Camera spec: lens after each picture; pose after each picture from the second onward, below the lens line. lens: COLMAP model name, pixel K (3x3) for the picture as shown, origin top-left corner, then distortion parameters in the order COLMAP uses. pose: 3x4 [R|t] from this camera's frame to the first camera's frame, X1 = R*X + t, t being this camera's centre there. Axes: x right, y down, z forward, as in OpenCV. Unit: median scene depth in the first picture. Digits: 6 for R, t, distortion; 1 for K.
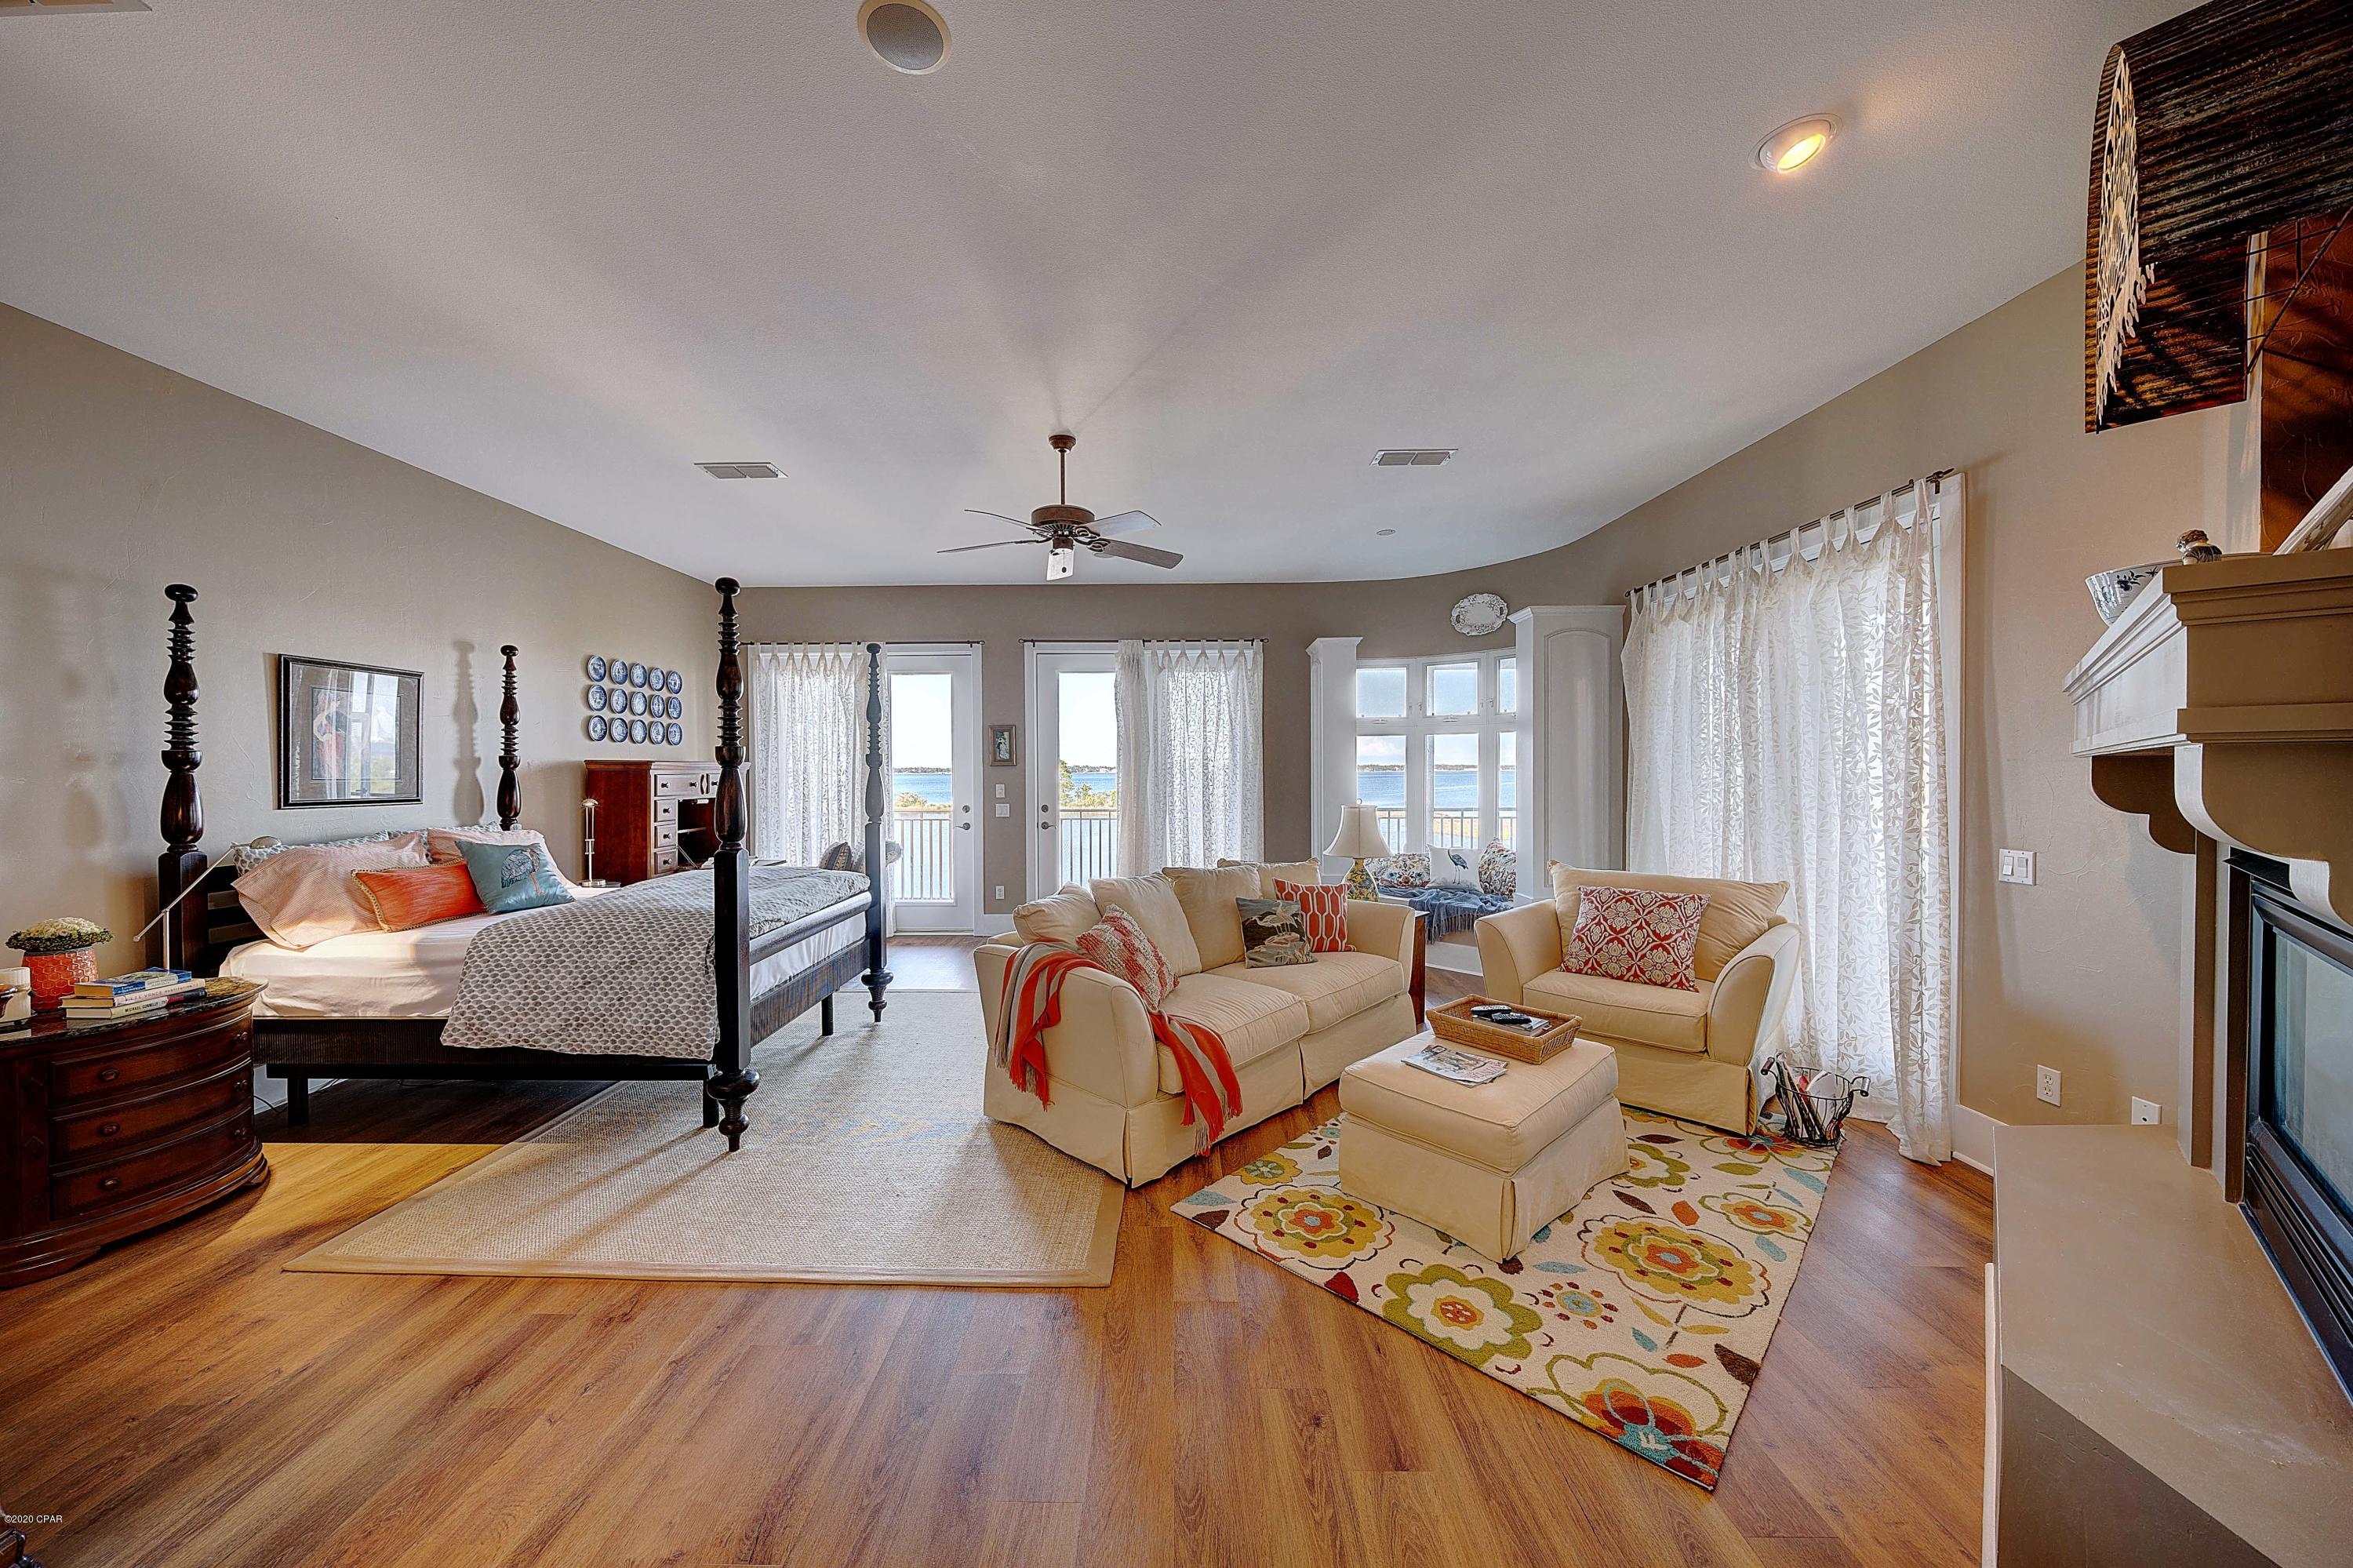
lens RADIAL K [[809.9, 0, 1156.6], [0, 809.9, 781.6], [0, 0, 1]] dist [-0.003570, -0.000198]
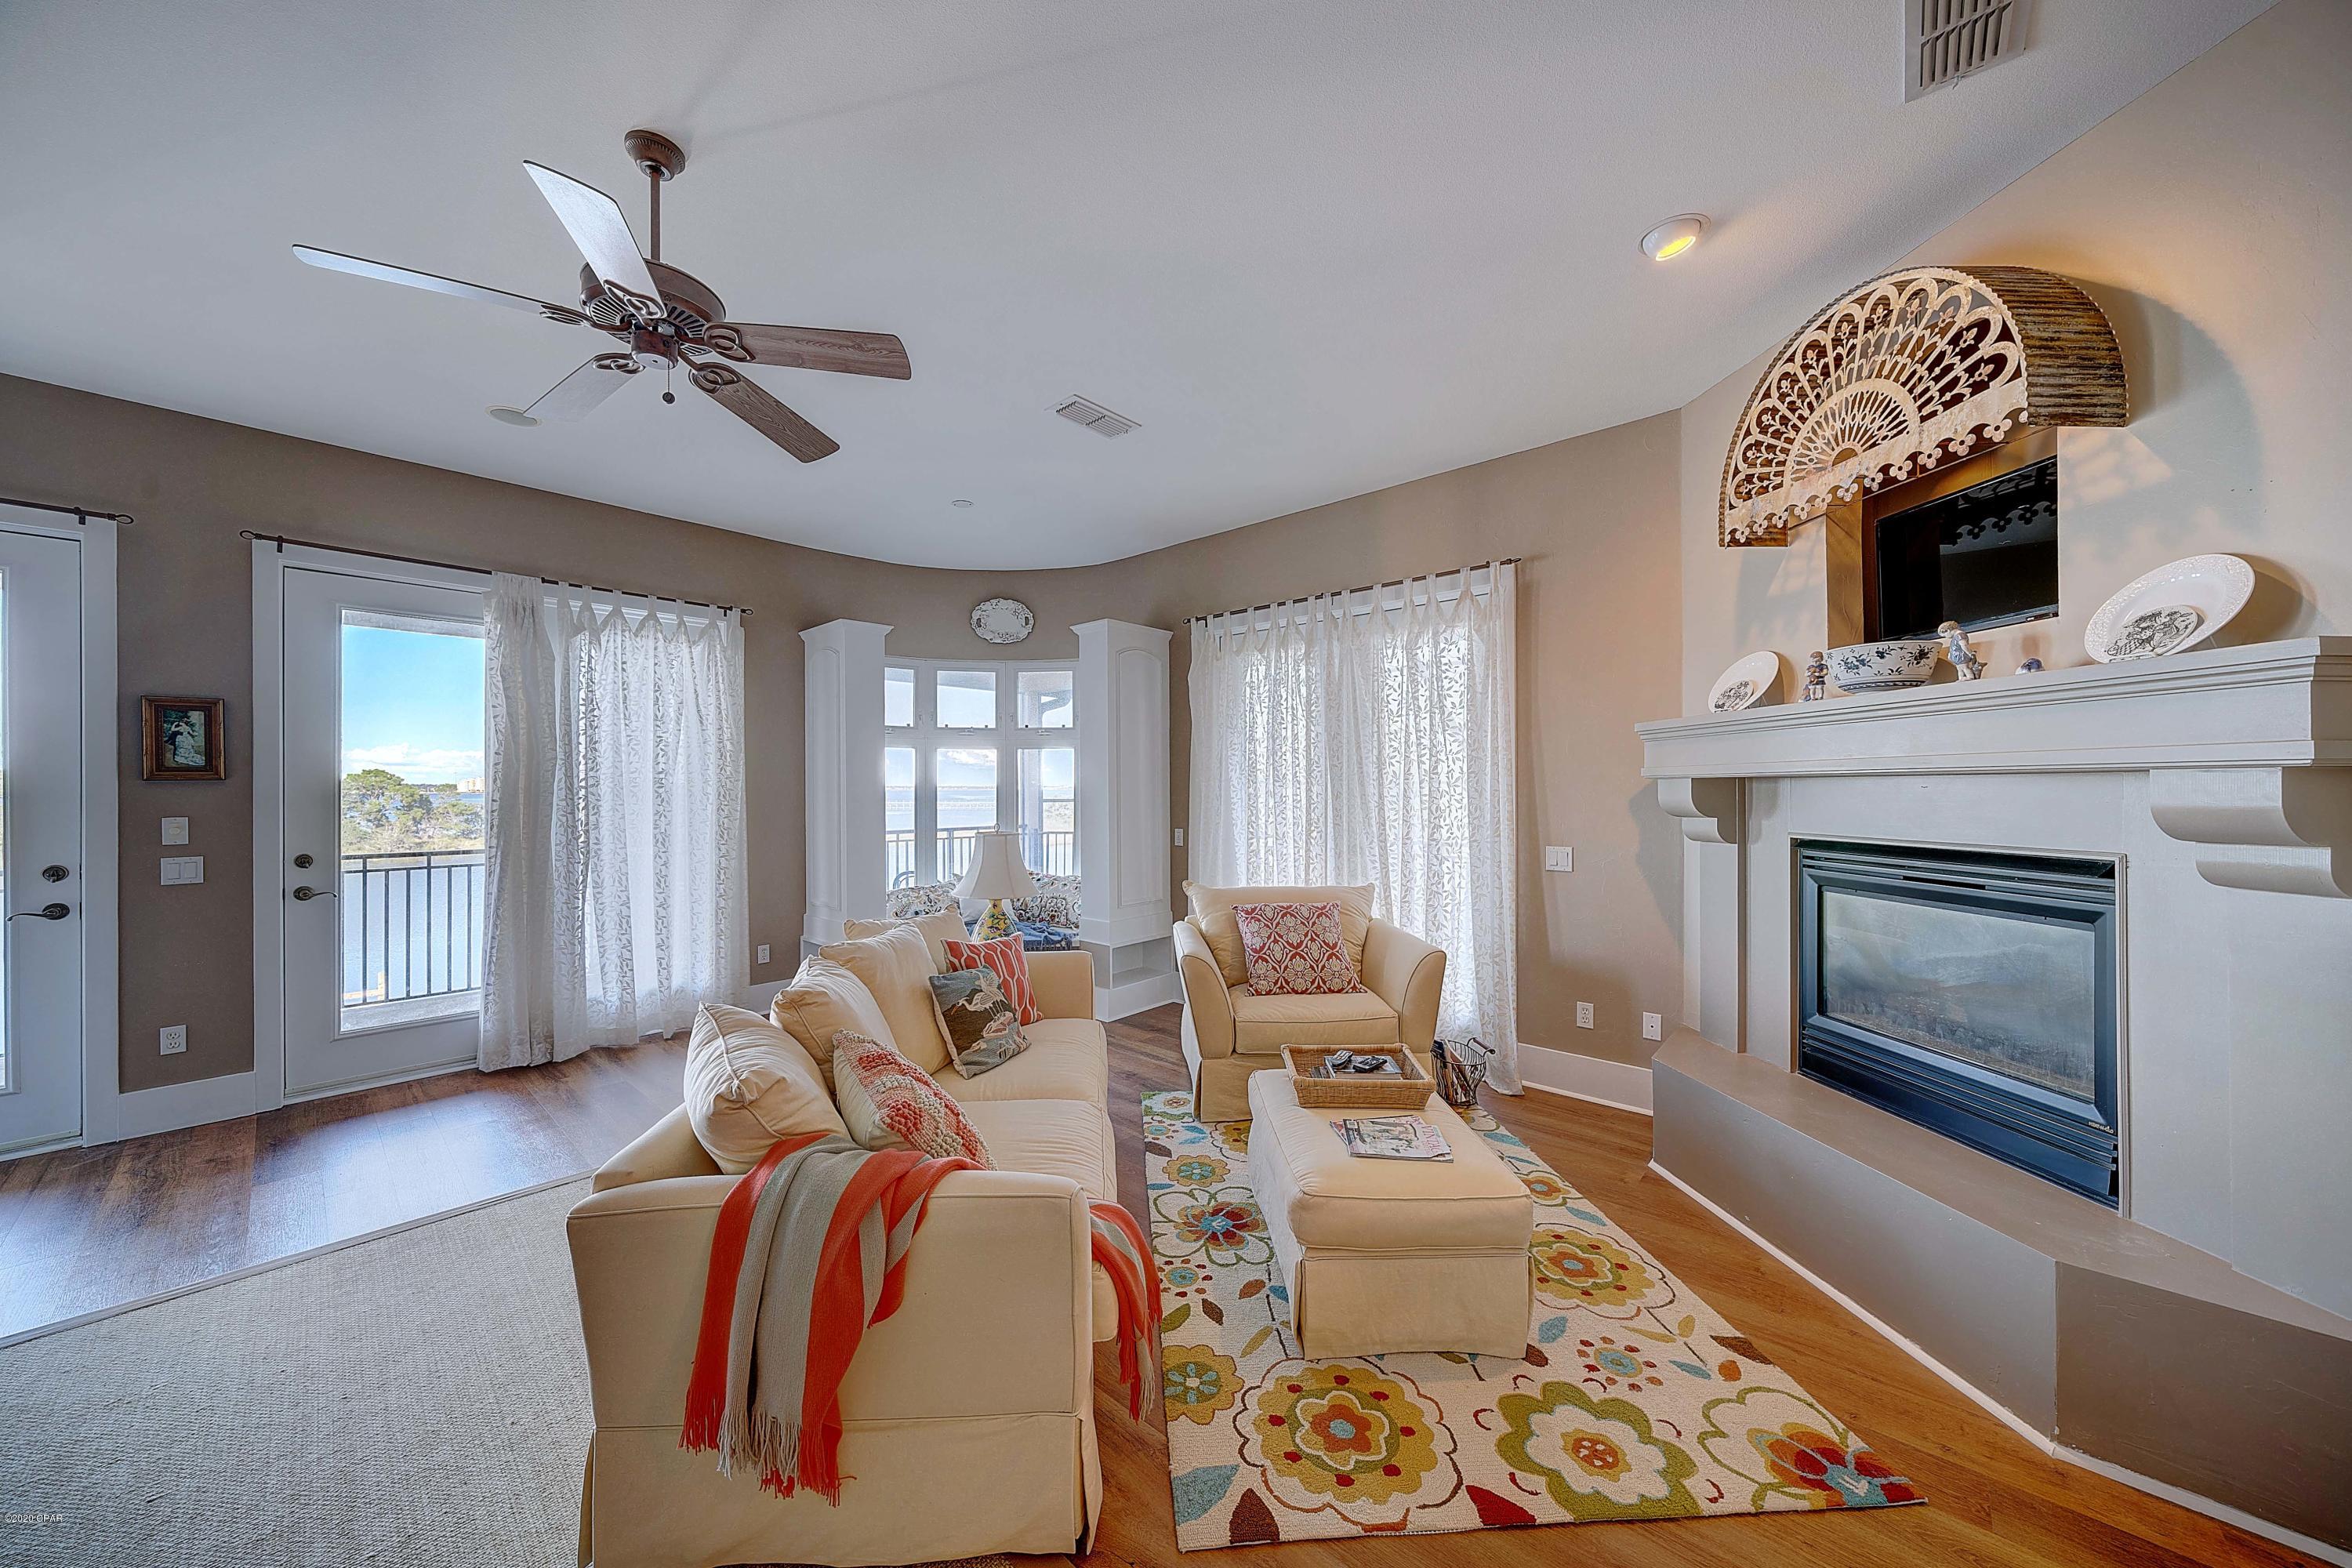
lens RADIAL K [[809.5, 0, 1156.1], [0, 809.5, 781.6], [0, 0, 1]] dist [-0.003570, -0.000198]
pose [[0.665967, 0.006589, 0.745952, -0.282401], [0.011094, 0.999763, -0.018736, -0.004513], [-0.745899, 0.020753, 0.665736, 0.411603]]
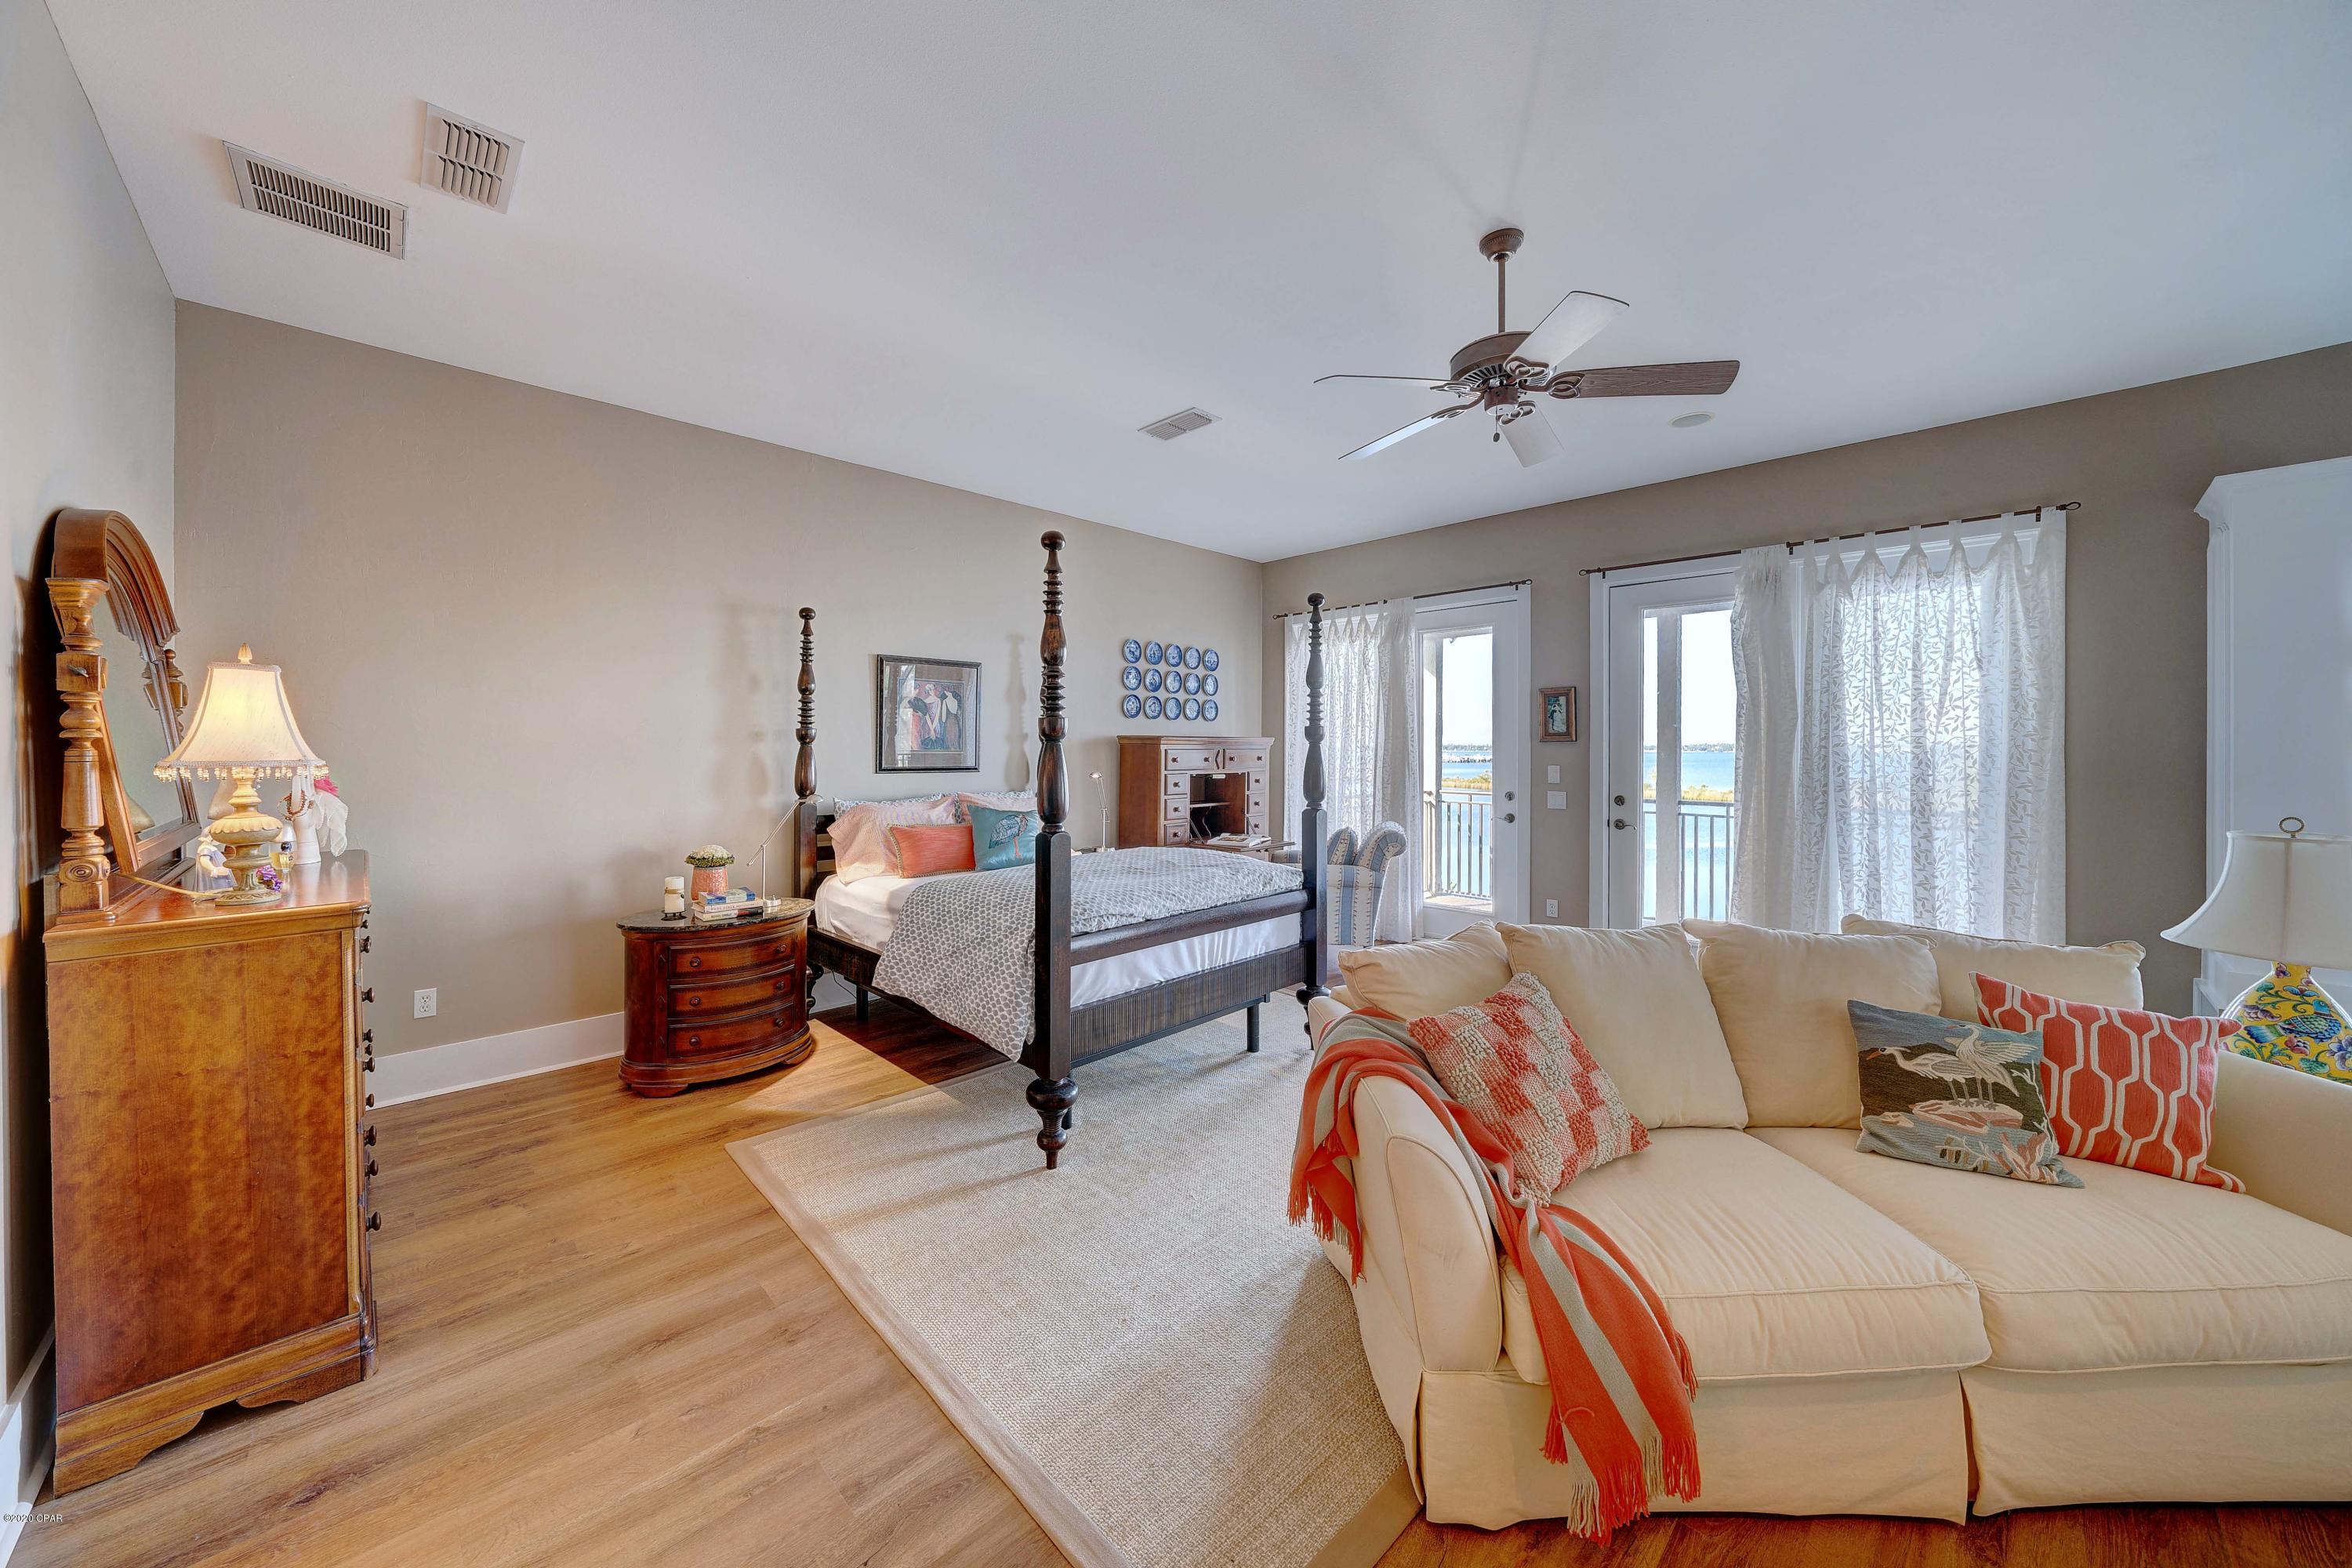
lens RADIAL K [[826.3, 0, 1154.5], [0, 826.3, 749.2], [0, 0, 1]] dist [-0.003050, -0.000094]
pose [[0.706838, 0.007237, -0.707338, 0.156919], [-0.015527, 0.999865, -0.005286, -0.003979], [0.707205, 0.014719, 0.706856, 0.329892]]
